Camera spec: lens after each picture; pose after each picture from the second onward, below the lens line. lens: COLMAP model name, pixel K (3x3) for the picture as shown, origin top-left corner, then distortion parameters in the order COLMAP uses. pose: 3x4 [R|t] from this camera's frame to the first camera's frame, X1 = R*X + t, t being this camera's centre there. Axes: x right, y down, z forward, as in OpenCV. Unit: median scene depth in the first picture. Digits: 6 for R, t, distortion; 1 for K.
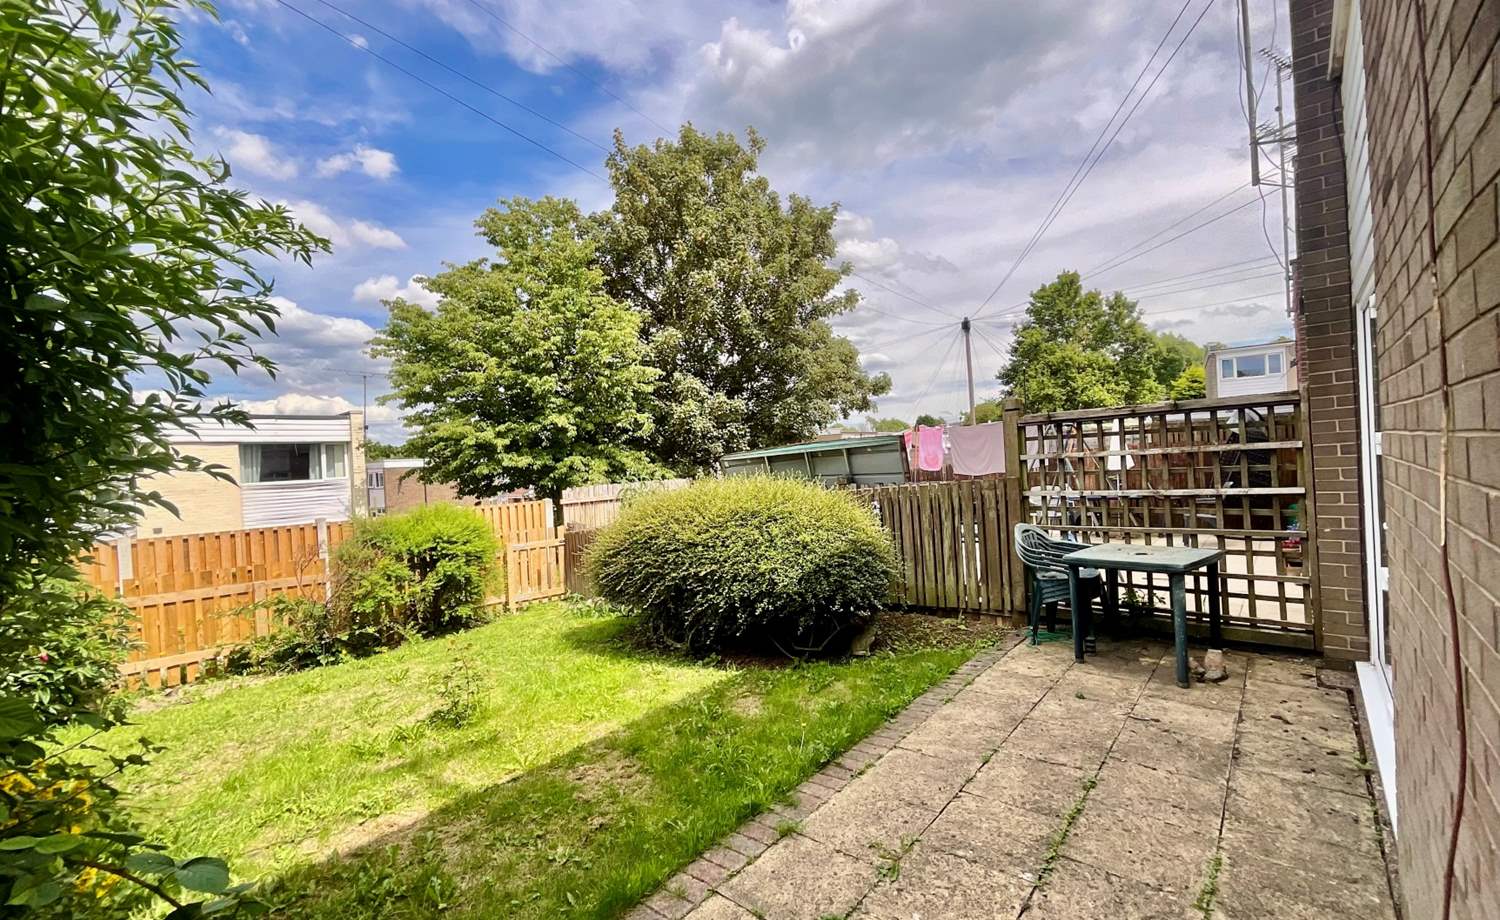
lens RADIAL K [[634.2, 0, 755.1], [0, 634.2, 463.8], [0, 0, 1]] dist [0.000951, 0.000158]
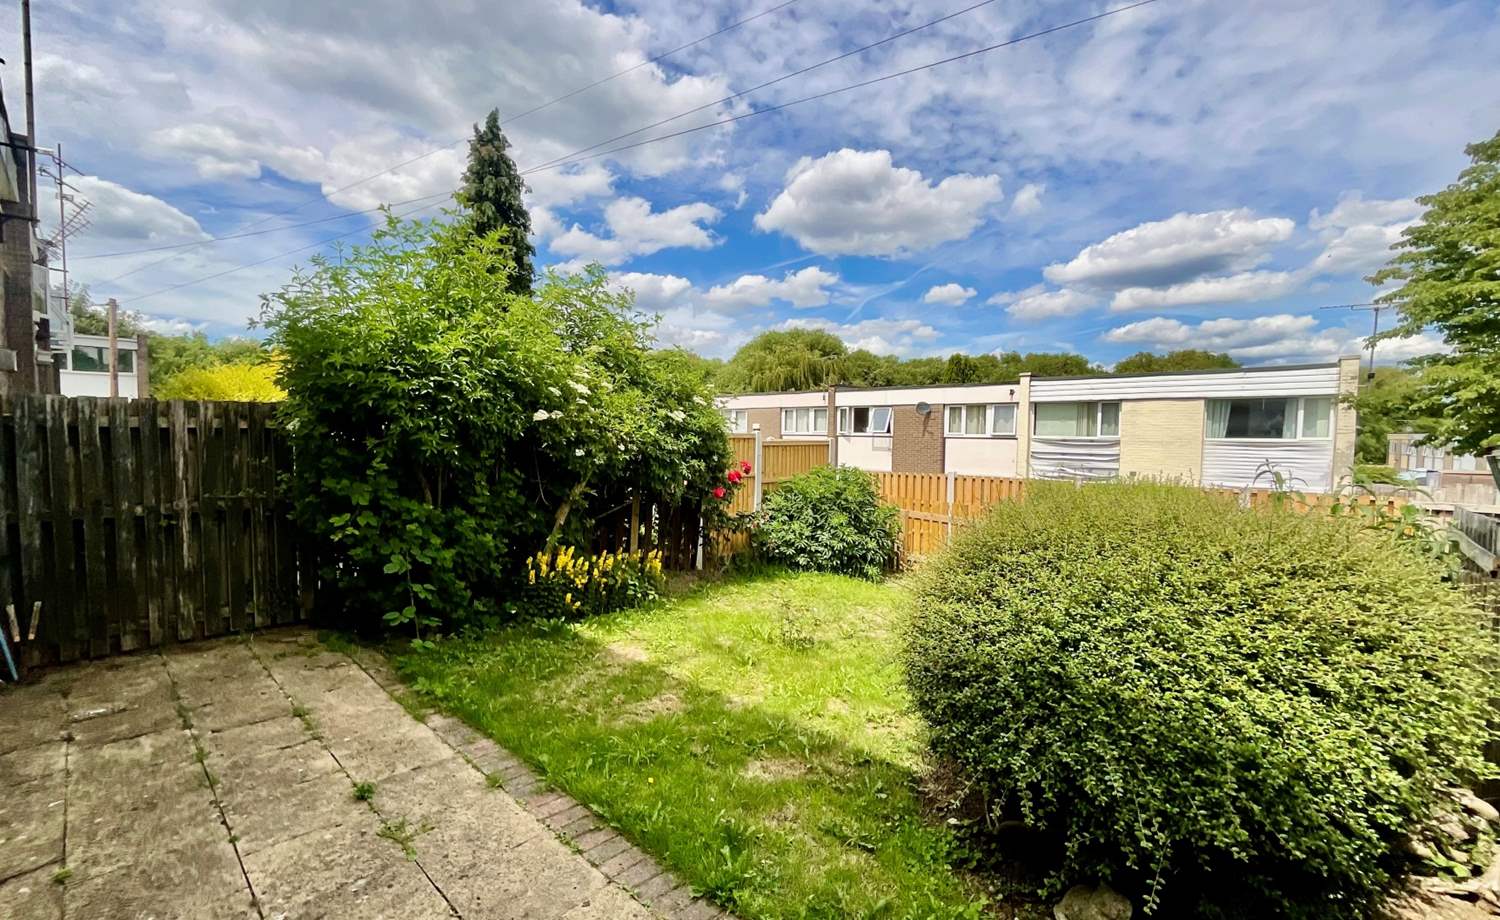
lens RADIAL K [[634.2, 0, 755.1], [0, 634.2, 463.8], [0, 0, 1]] dist [0.000951, 0.000158]
pose [[-0.052449, 0.099099, -0.993694, 0.674390], [-0.009831, 0.994965, 0.099745, -0.063851], [0.998575, 0.015001, -0.051211, 0.933646]]
